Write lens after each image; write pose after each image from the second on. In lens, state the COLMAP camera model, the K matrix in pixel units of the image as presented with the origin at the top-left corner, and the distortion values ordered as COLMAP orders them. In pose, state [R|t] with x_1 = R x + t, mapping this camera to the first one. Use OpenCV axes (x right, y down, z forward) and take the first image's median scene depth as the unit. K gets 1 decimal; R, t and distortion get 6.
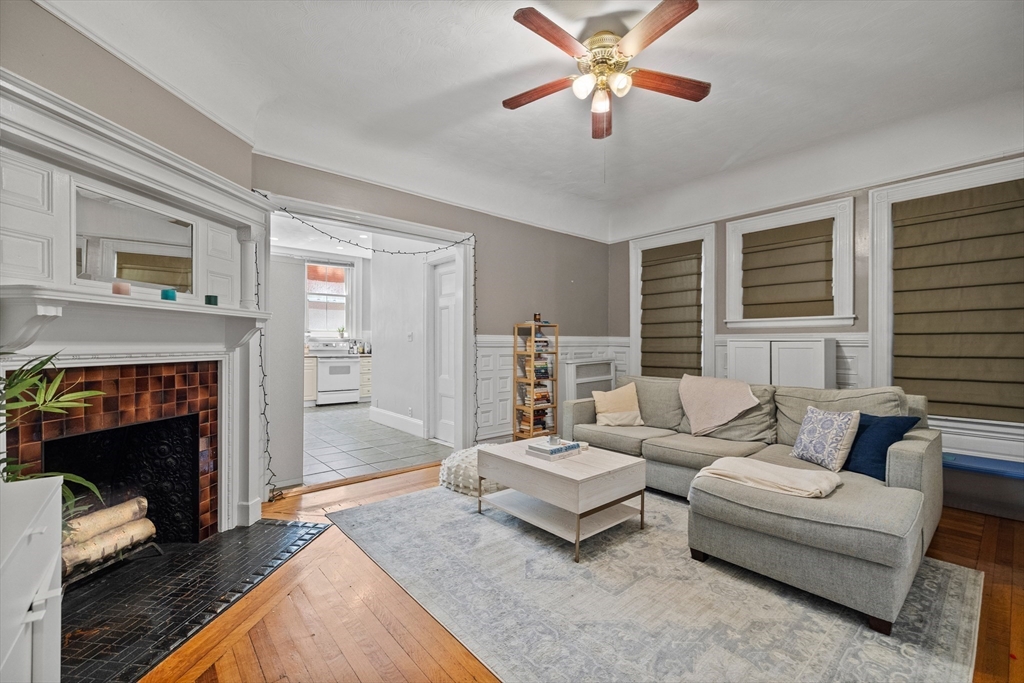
lens RADIAL K [[431.5, 0, 512.0], [0, 431.5, 341.5], [0, 0, 1]] dist [0.000486, -0.000014]
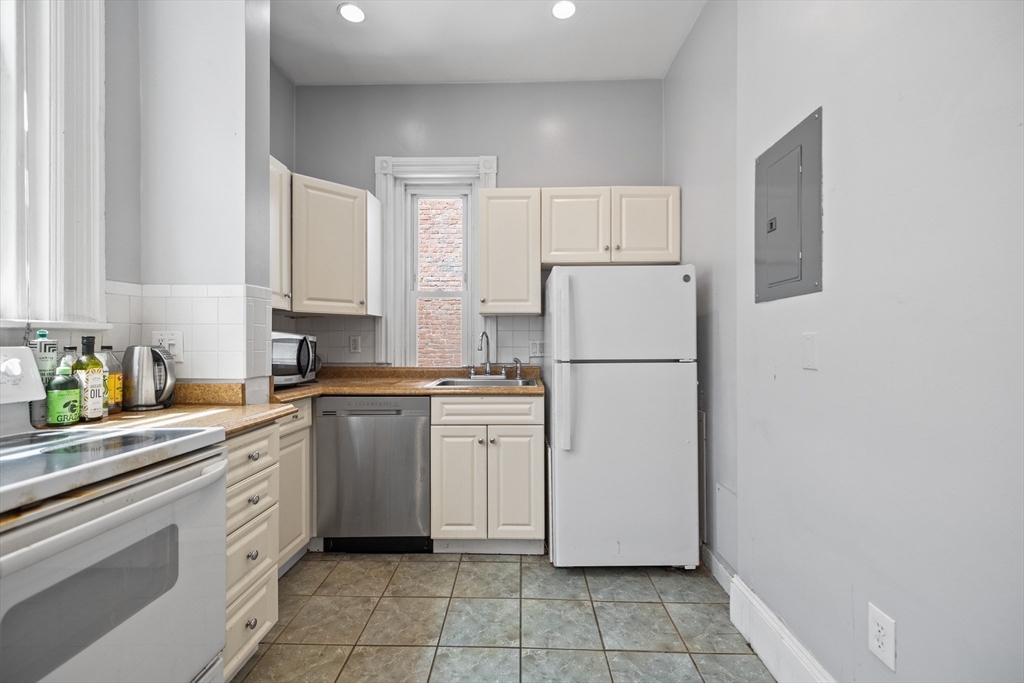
lens RADIAL K [[438.2, 0, 516.2], [0, 438.2, 340.6], [0, 0, 1]] dist [0.001974, 0.000282]
pose [[0.665823, -0.001888, 0.746107, -0.867438], [0.000245, 0.999997, 0.002312, -0.001457], [-0.746109, -0.001356, 0.665822, 1.767267]]
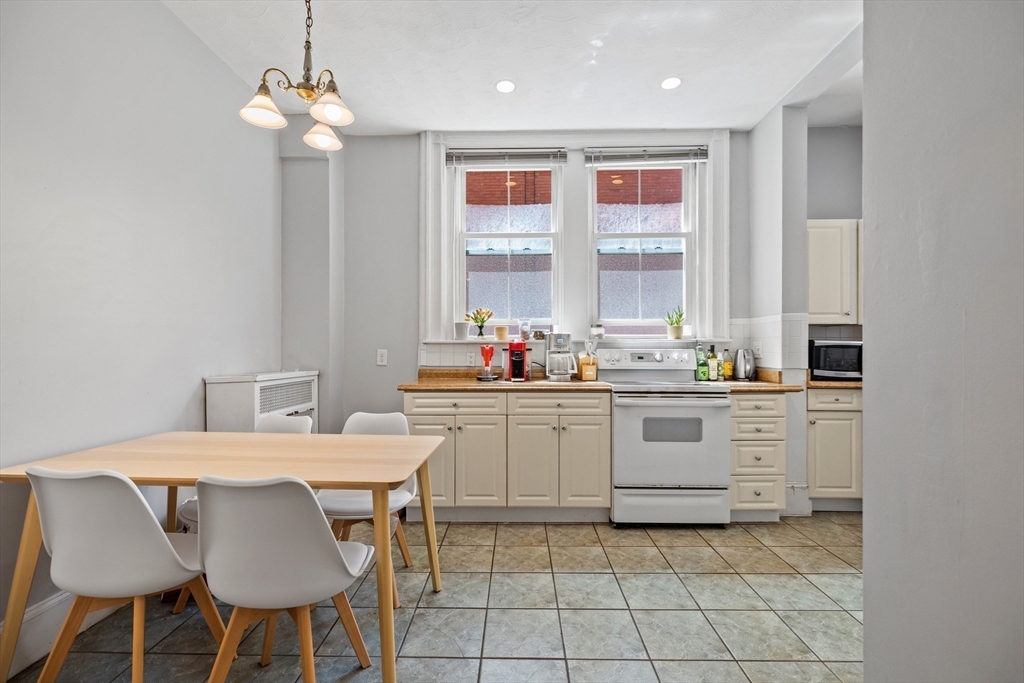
lens RADIAL K [[460.3, 0, 508.8], [0, 460.3, 346.2], [0, 0, 1]] dist [0.001286, 0.000115]
pose [[0.747251, -0.004330, -0.664528, -0.520642], [0.007883, 0.999966, 0.002348, -0.007574], [0.664496, -0.006994, 0.747260, 1.318897]]
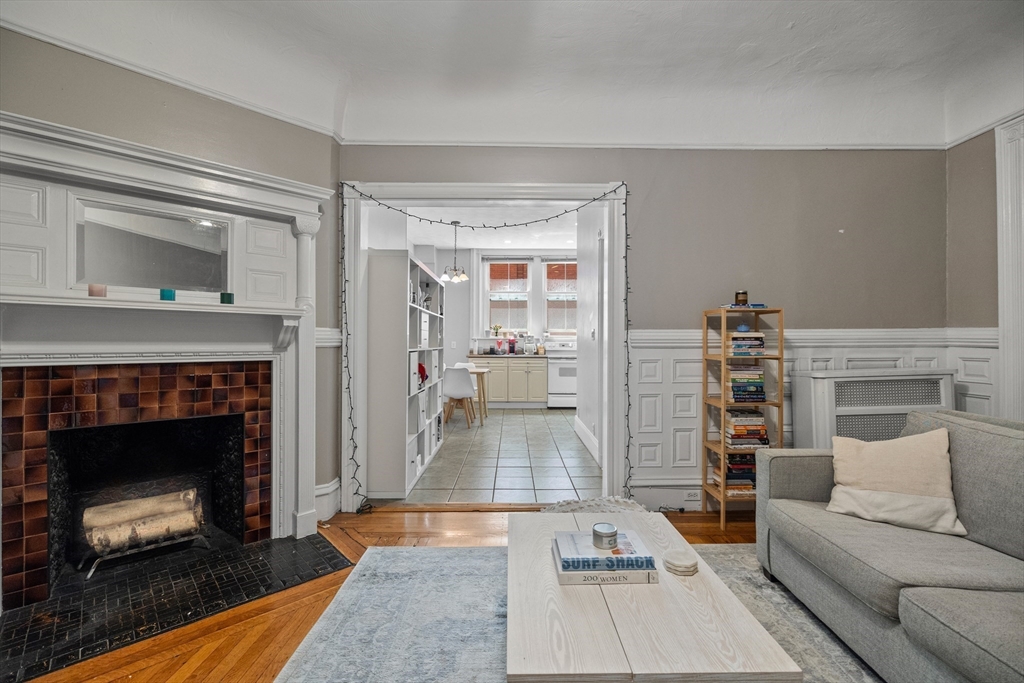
lens RADIAL K [[438.2, 0, 516.2], [0, 438.2, 340.6], [0, 0, 1]] dist [0.001974, 0.000282]
pose [[0.763486, -0.007512, -0.645781, 0.261926], [0.005936, 0.999972, -0.004614, 0.004449], [0.645798, -0.000311, 0.763509, 0.414946]]
